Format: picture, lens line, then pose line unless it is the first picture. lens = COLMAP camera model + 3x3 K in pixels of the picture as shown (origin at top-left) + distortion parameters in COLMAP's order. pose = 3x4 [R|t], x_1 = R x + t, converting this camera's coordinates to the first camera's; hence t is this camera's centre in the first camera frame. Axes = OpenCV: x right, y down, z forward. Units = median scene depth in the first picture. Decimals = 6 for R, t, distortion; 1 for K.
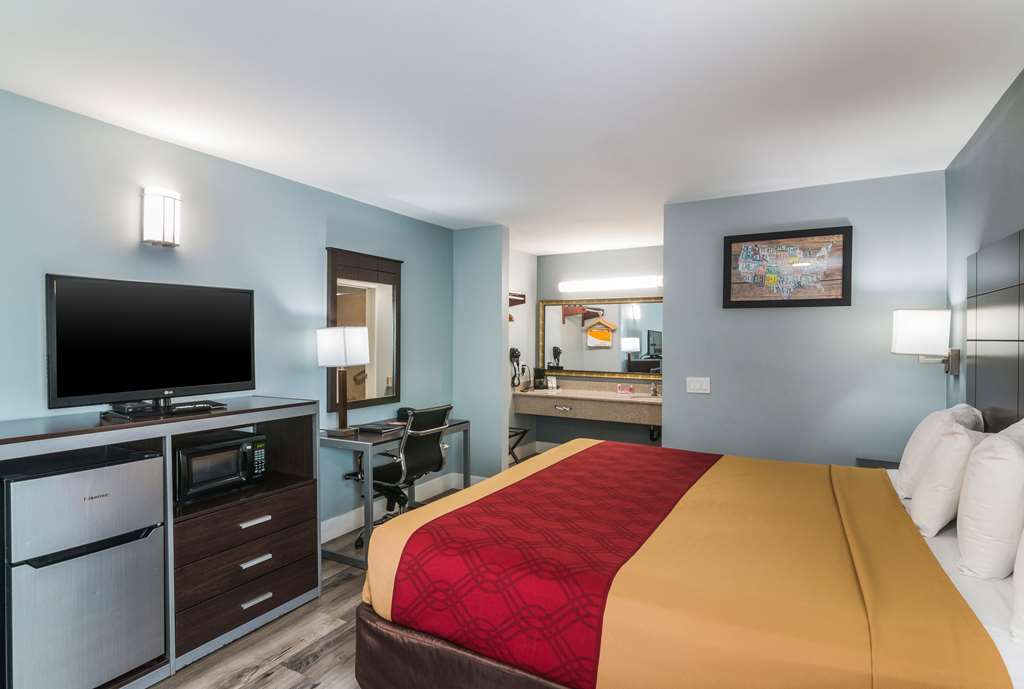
lens RADIAL K [[518.4, 0, 512.0], [0, 518.4, 344.5], [0, 0, 1]] dist [0.000841, -0.000414]
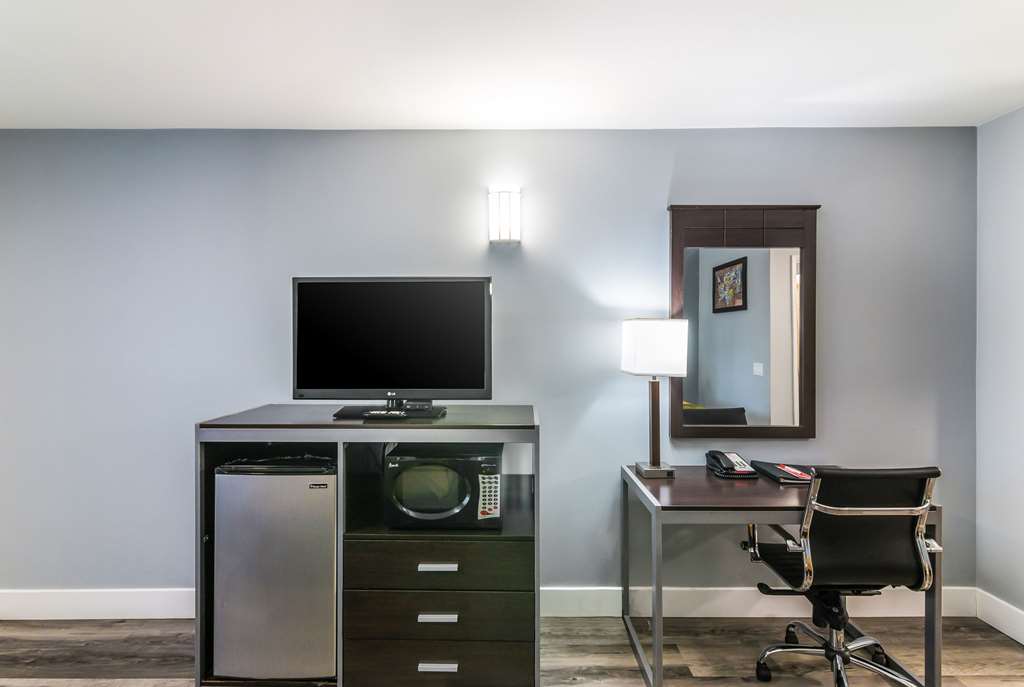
lens RADIAL K [[526.6, 0, 517.8], [0, 526.6, 327.9], [0, 0, 1]] dist [-0.003032, -0.001115]
pose [[0.452612, -0.021045, -0.891459, 0.268830], [-0.008935, 0.999564, -0.028133, -0.001754], [0.891663, 0.020699, 0.452227, 0.702366]]
